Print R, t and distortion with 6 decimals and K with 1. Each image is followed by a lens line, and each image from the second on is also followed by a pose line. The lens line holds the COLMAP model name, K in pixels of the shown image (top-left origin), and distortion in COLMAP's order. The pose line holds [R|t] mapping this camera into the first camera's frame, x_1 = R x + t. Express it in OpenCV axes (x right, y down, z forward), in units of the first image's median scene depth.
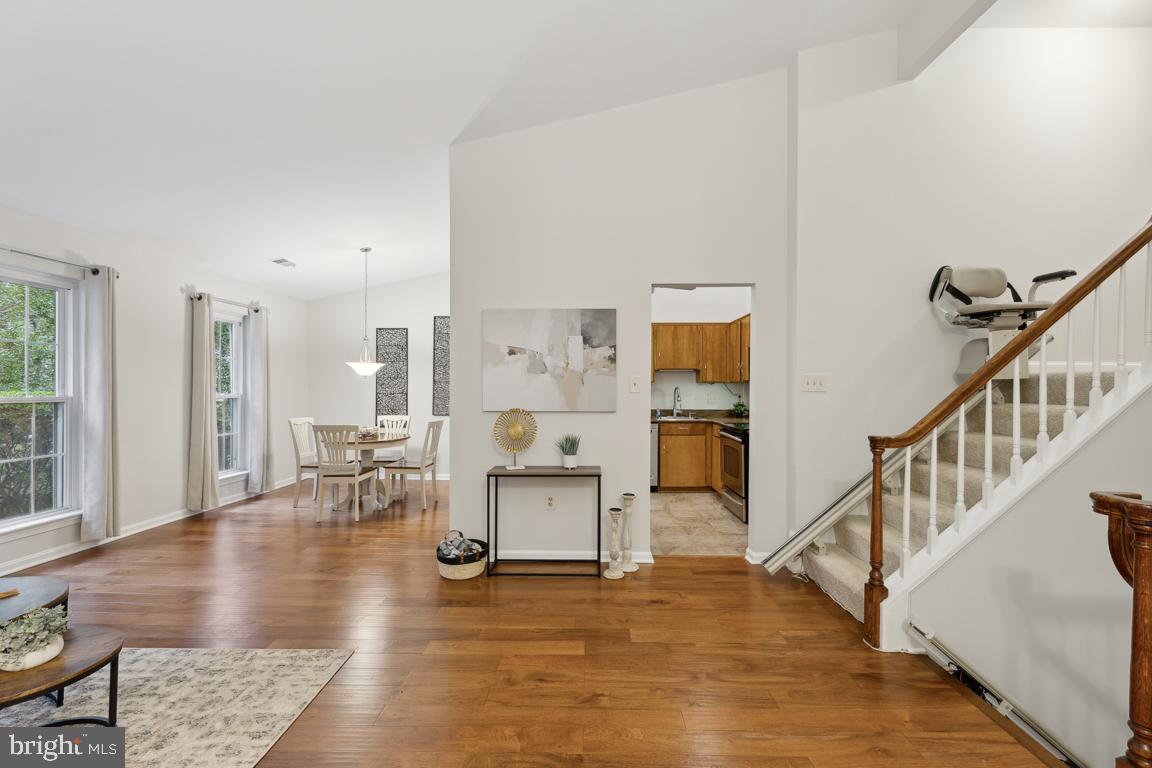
lens RADIAL K [[487.7, 0, 581.9], [0, 487.7, 399.8], [0, 0, 1]] dist [-0.002597, 0.000336]
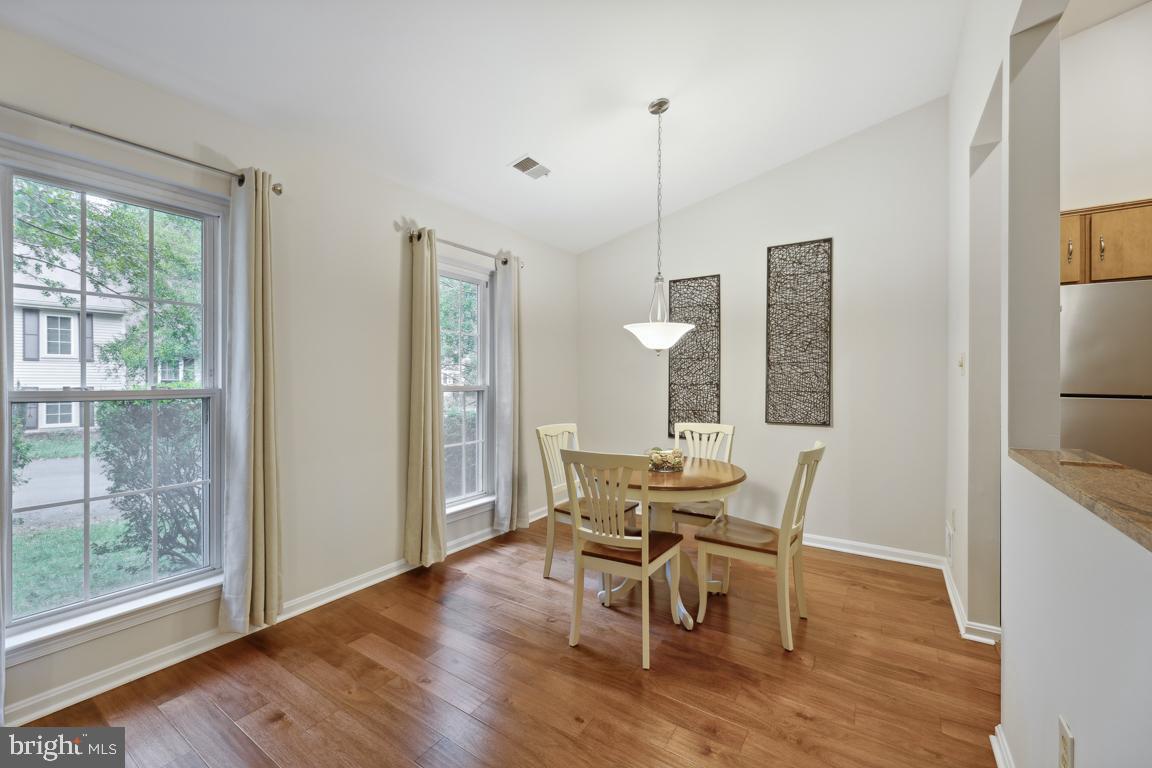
lens RADIAL K [[487.7, 0, 569.4], [0, 487.7, 372.9], [0, 0, 1]] dist [-0.002597, 0.000336]
pose [[0.841408, -0.013388, -0.540235, -0.341196], [-0.006640, 0.999361, -0.035108, -0.008366], [0.540360, 0.033127, 0.840782, 0.720857]]
